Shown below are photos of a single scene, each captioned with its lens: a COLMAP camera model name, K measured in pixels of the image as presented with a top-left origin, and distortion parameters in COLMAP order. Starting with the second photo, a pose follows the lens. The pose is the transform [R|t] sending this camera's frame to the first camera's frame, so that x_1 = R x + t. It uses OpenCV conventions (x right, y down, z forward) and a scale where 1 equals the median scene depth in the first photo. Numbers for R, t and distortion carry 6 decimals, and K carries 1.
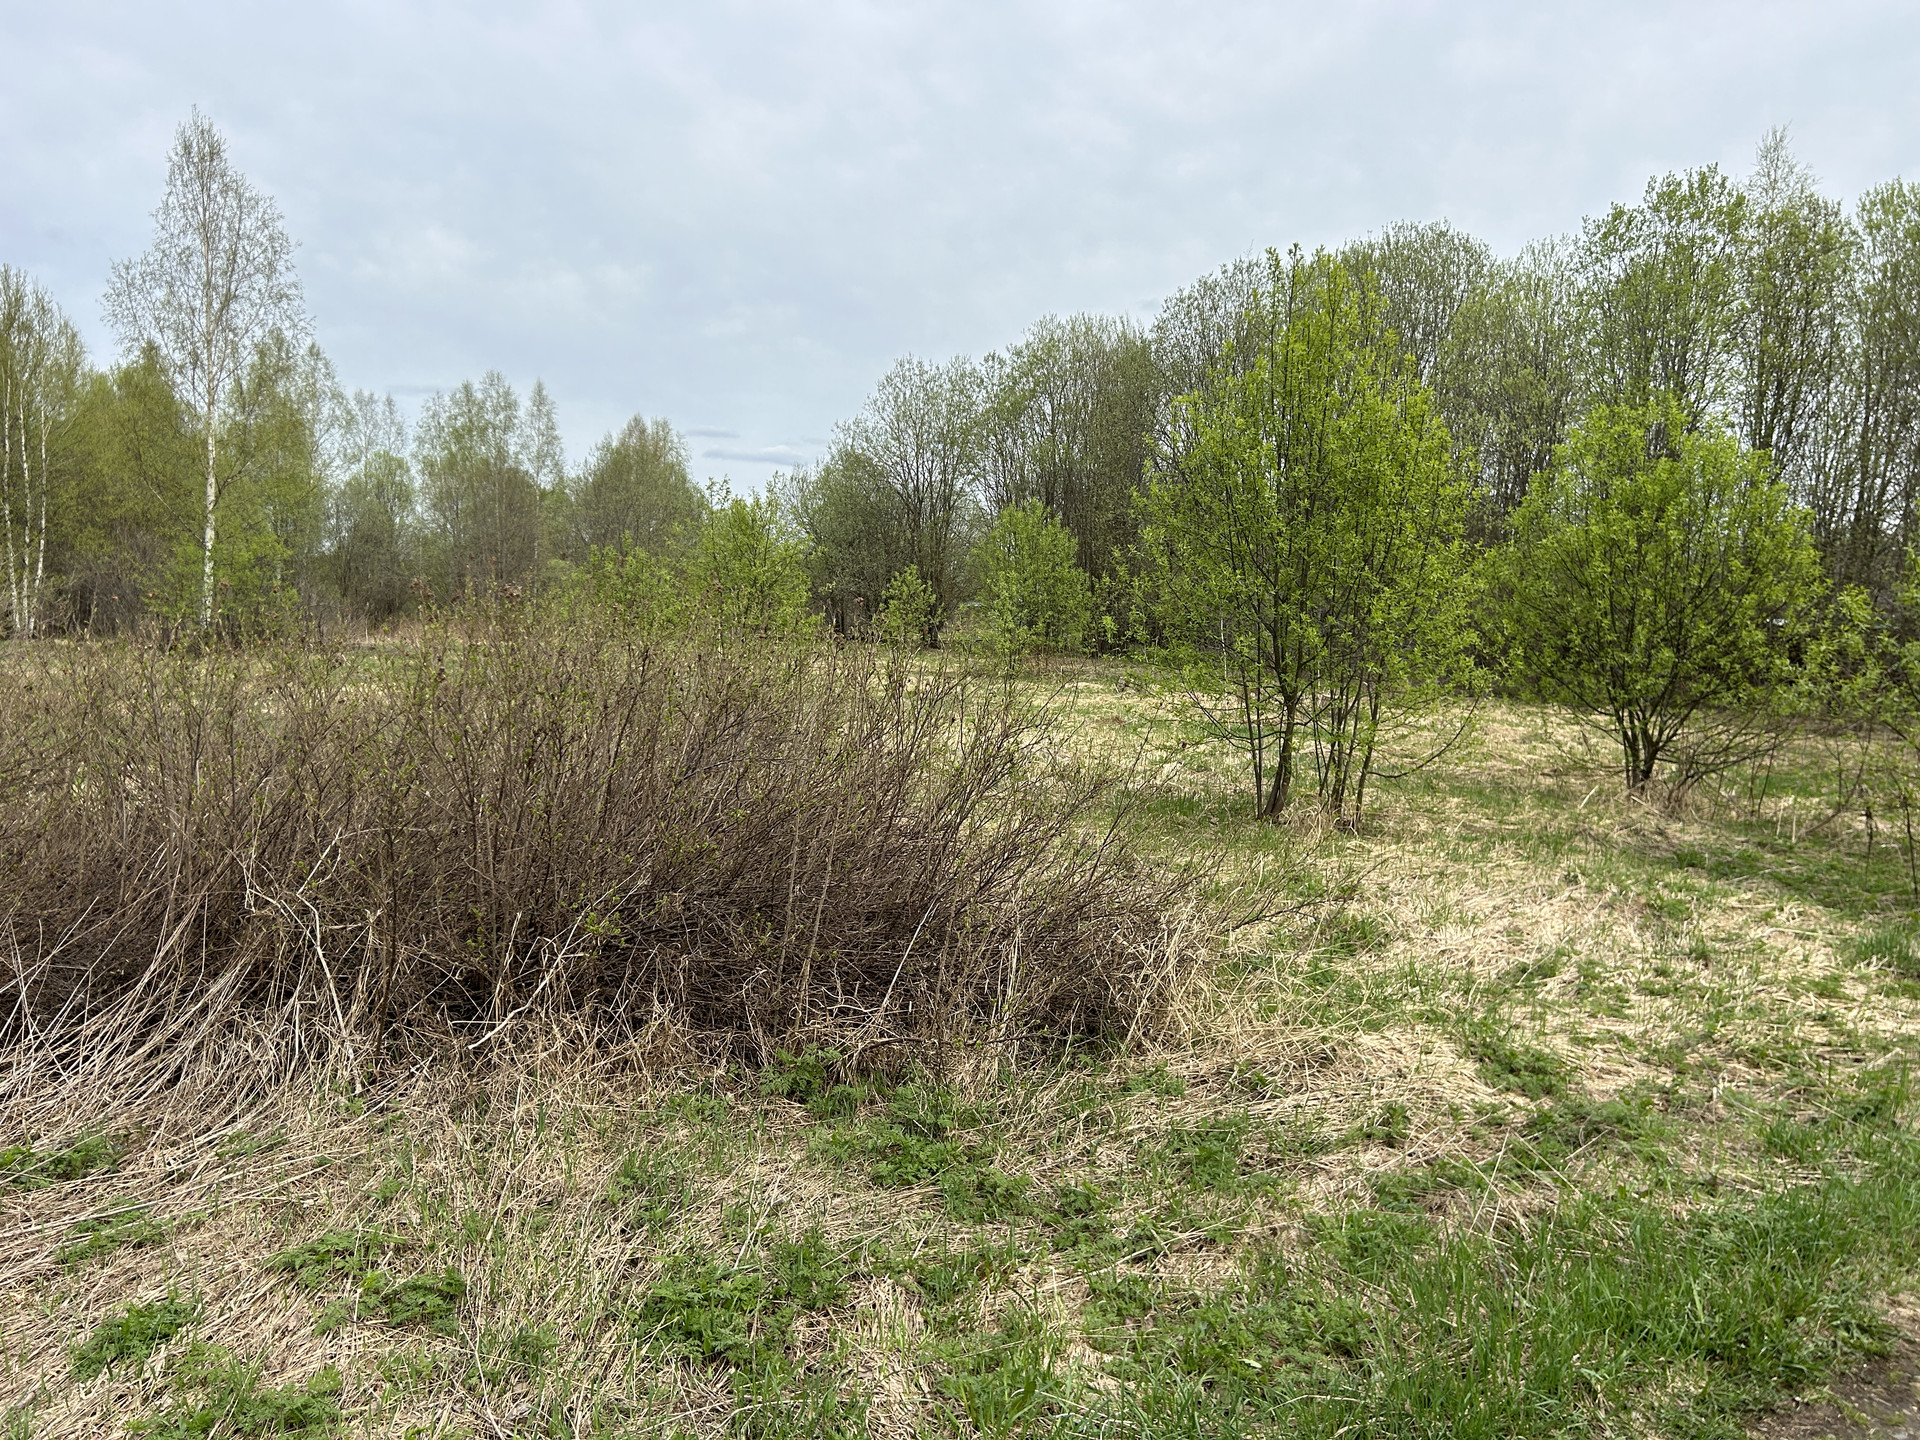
lens RADIAL K [[1412.7, 0, 970.2], [0, 1412.7, 733.1], [0, 0, 1]] dist [0.059903, -0.062388]
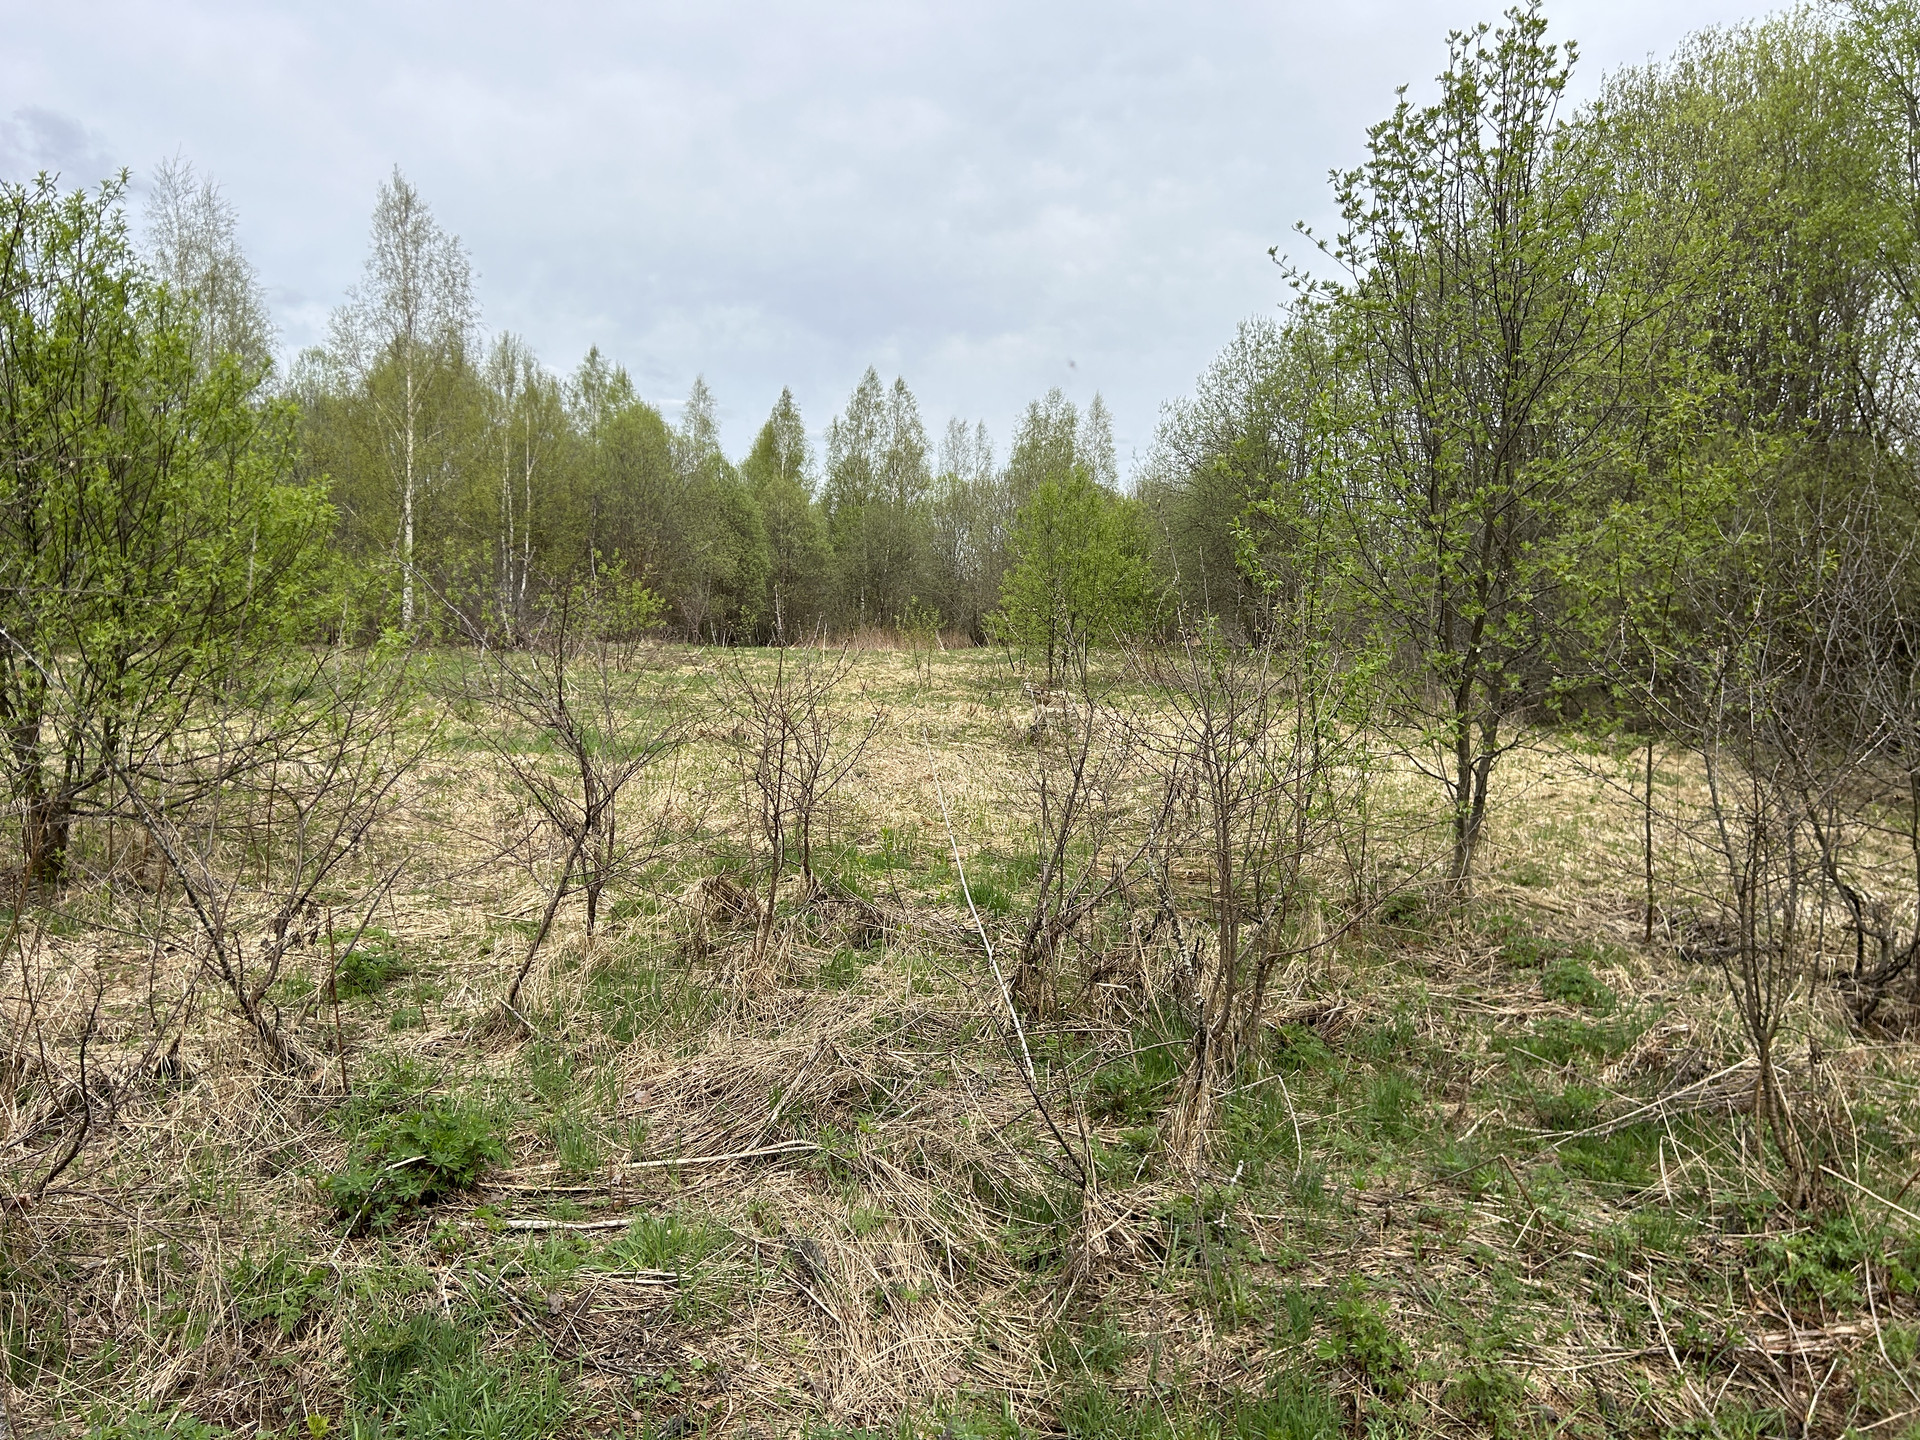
lens RADIAL K [[1412.7, 0, 963.3], [0, 1412.7, 720.4], [0, 0, 1]] dist [0.059903, -0.062388]
pose [[0.838486, 0.036303, -0.543712, 0.938115], [-0.046411, 0.998911, -0.004875, -0.044595], [0.542943, 0.029322, 0.839257, 0.654344]]
